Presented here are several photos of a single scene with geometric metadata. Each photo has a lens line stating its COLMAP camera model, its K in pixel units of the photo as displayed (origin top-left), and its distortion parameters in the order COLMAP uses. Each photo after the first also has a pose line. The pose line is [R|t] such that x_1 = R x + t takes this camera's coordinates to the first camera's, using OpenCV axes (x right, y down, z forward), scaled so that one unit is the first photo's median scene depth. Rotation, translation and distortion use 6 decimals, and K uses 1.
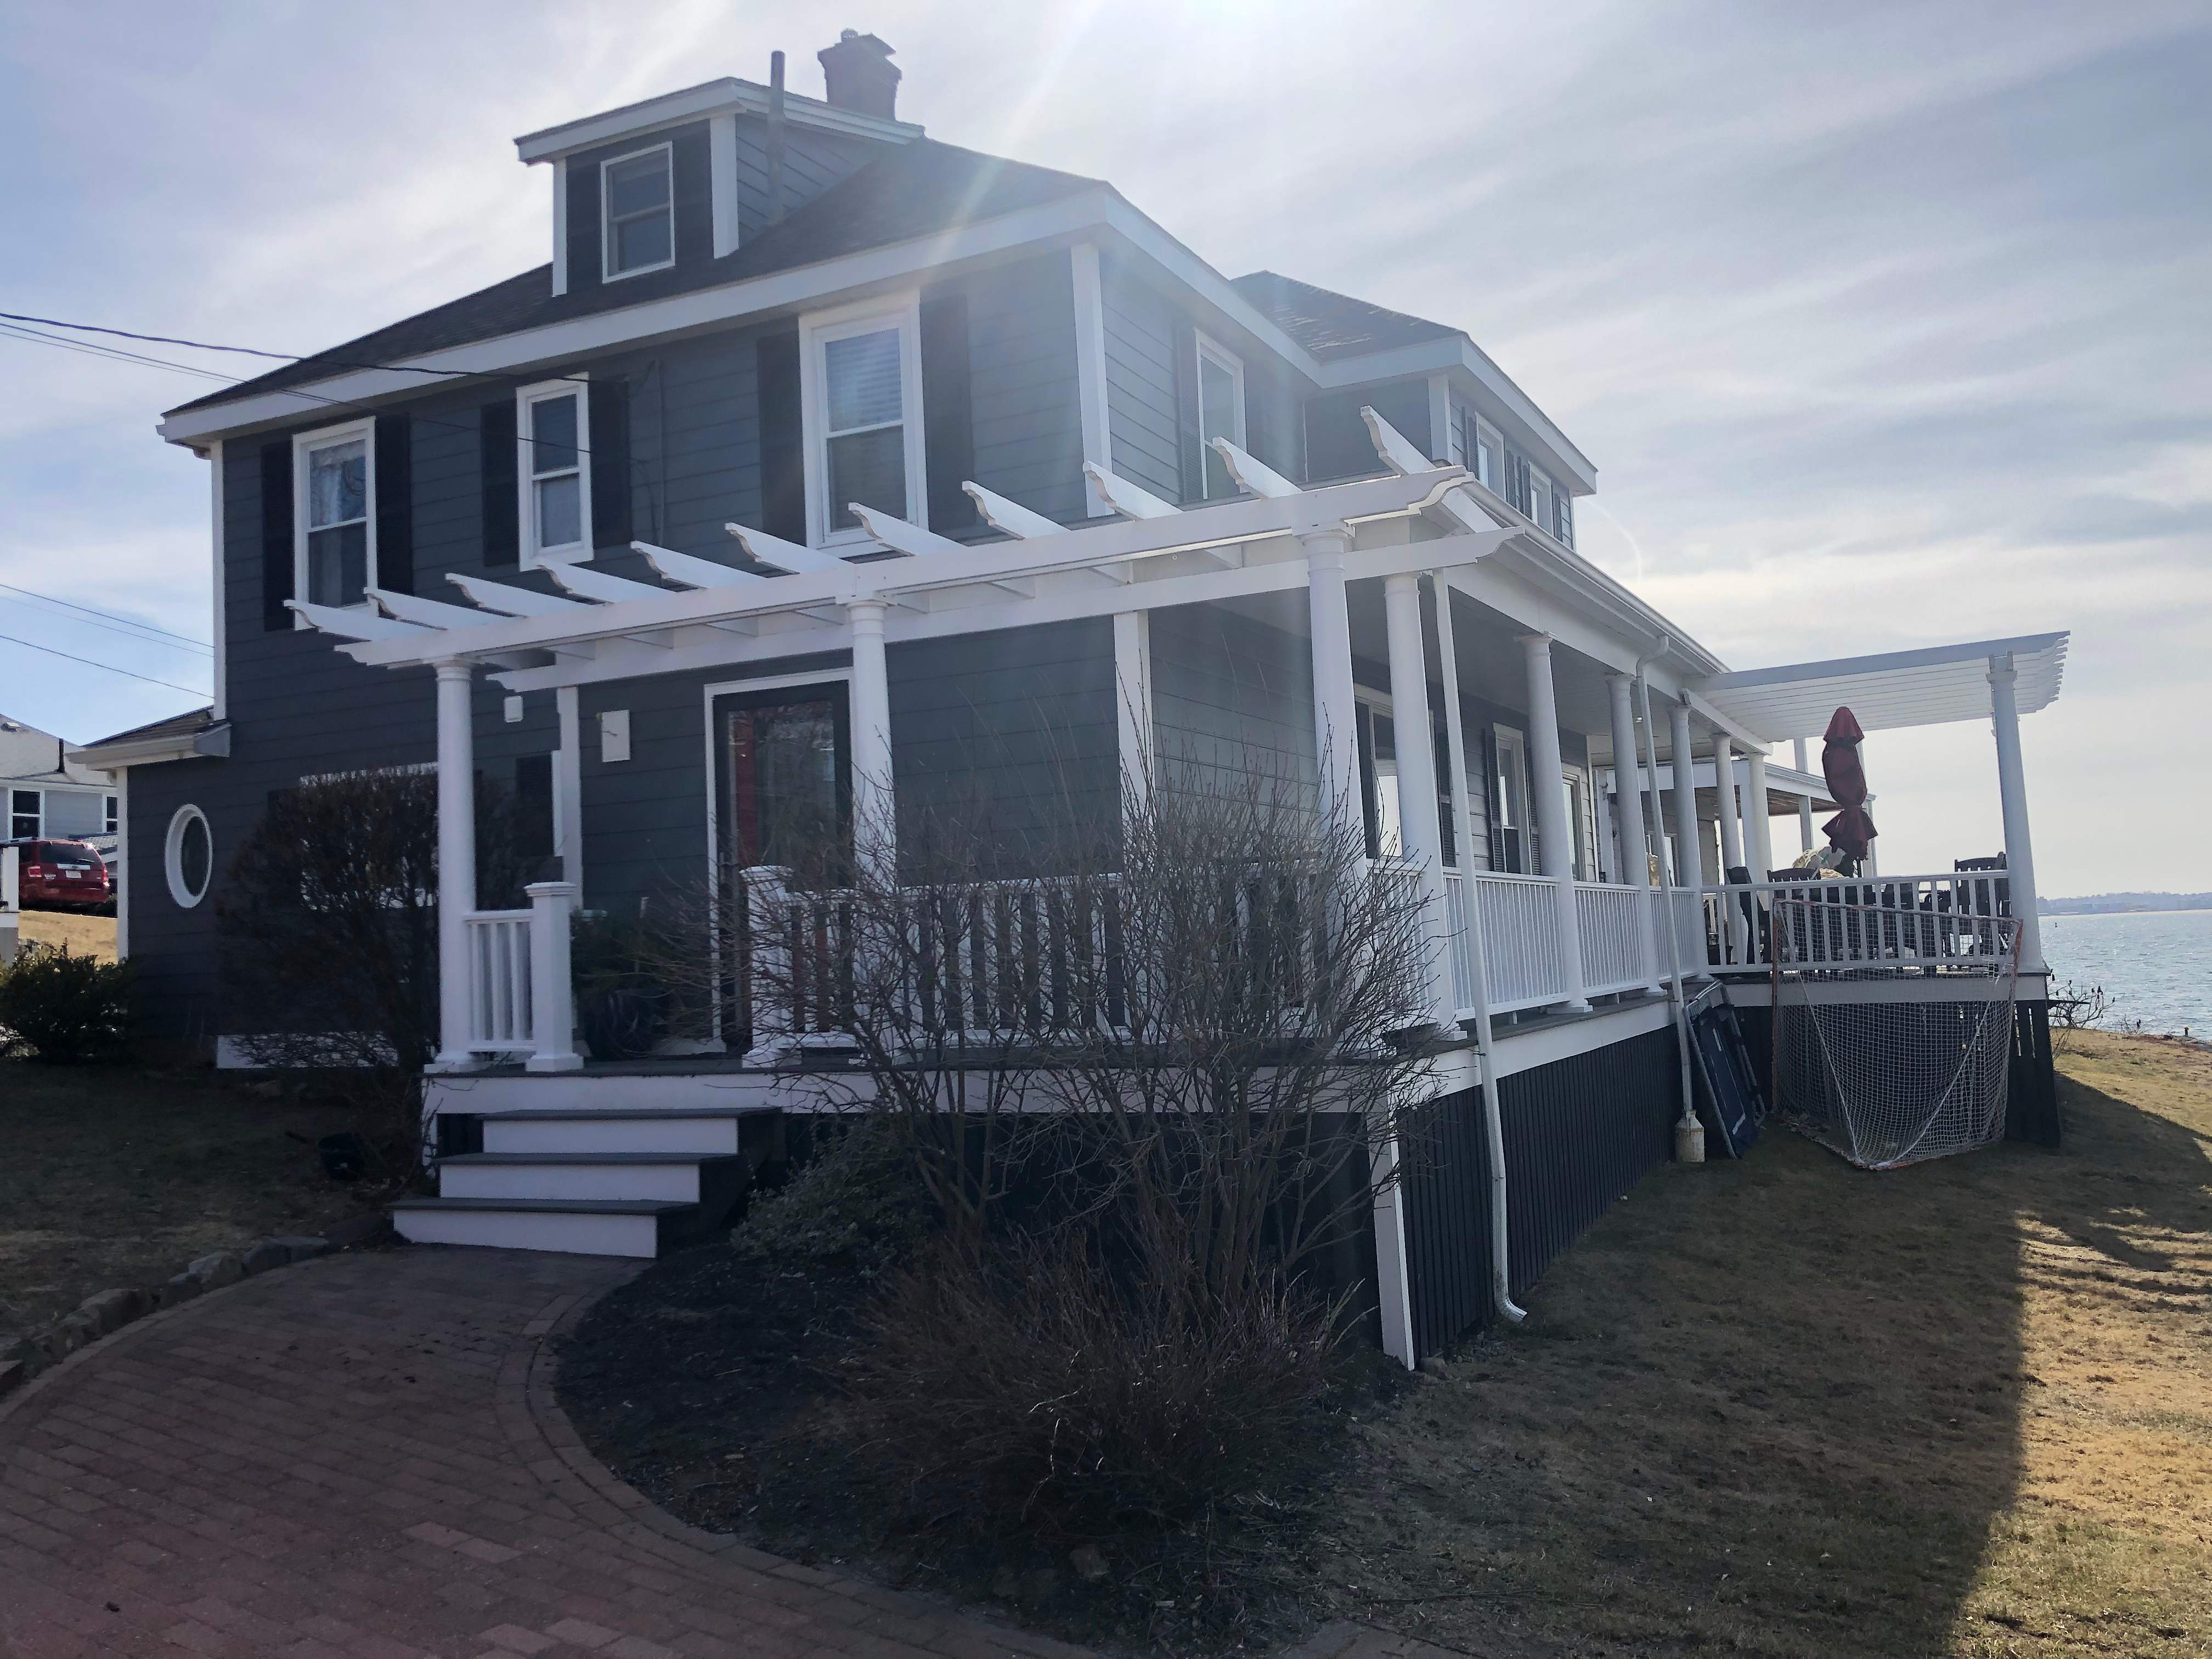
lens RADIAL K [[1804.2, 0, 1107.5], [0, 1804.2, 807.1], [0, 0, 1]] dist [0.017222, 0.004073]
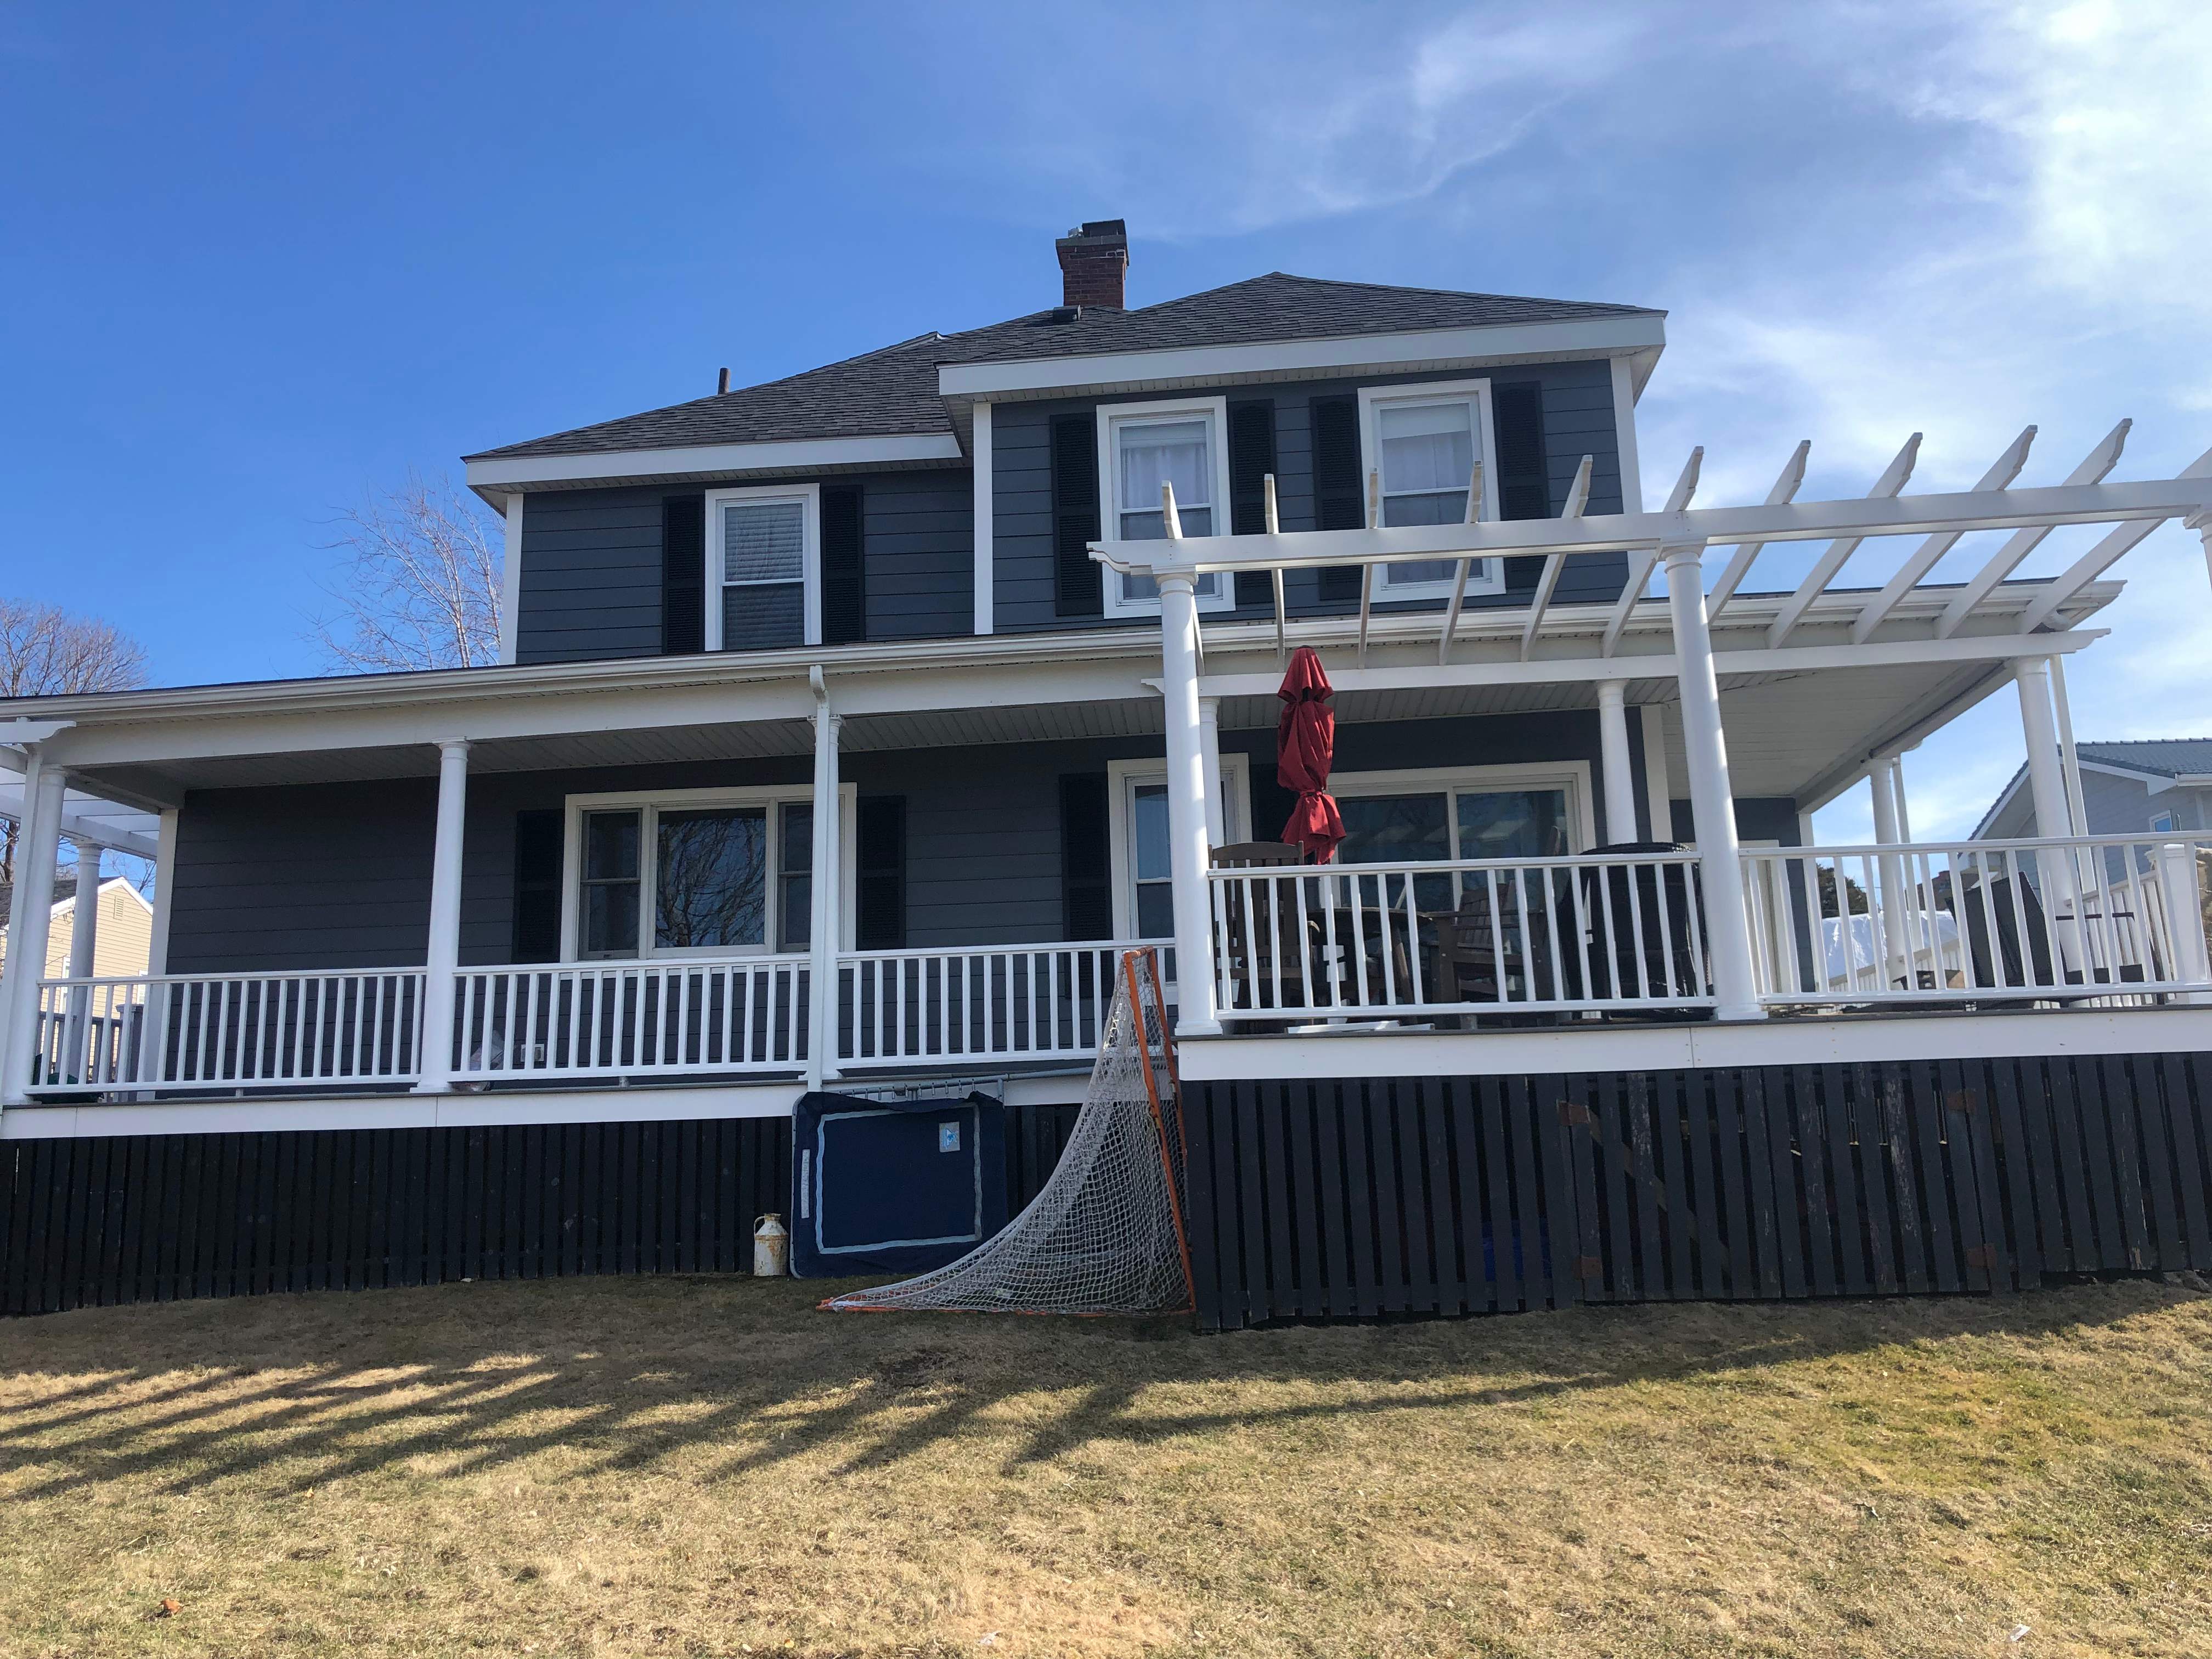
lens RADIAL K [[1801.2, 0, 1103.9], [0, 1801.2, 817.9], [0, 0, 1]] dist [0.021199, -0.000039]
pose [[0.368195, -0.138686, -0.919347, 1.105863], [0.079644, 0.989882, -0.117430, 0.086720], [0.926331, -0.029983, 0.375515, 0.769719]]
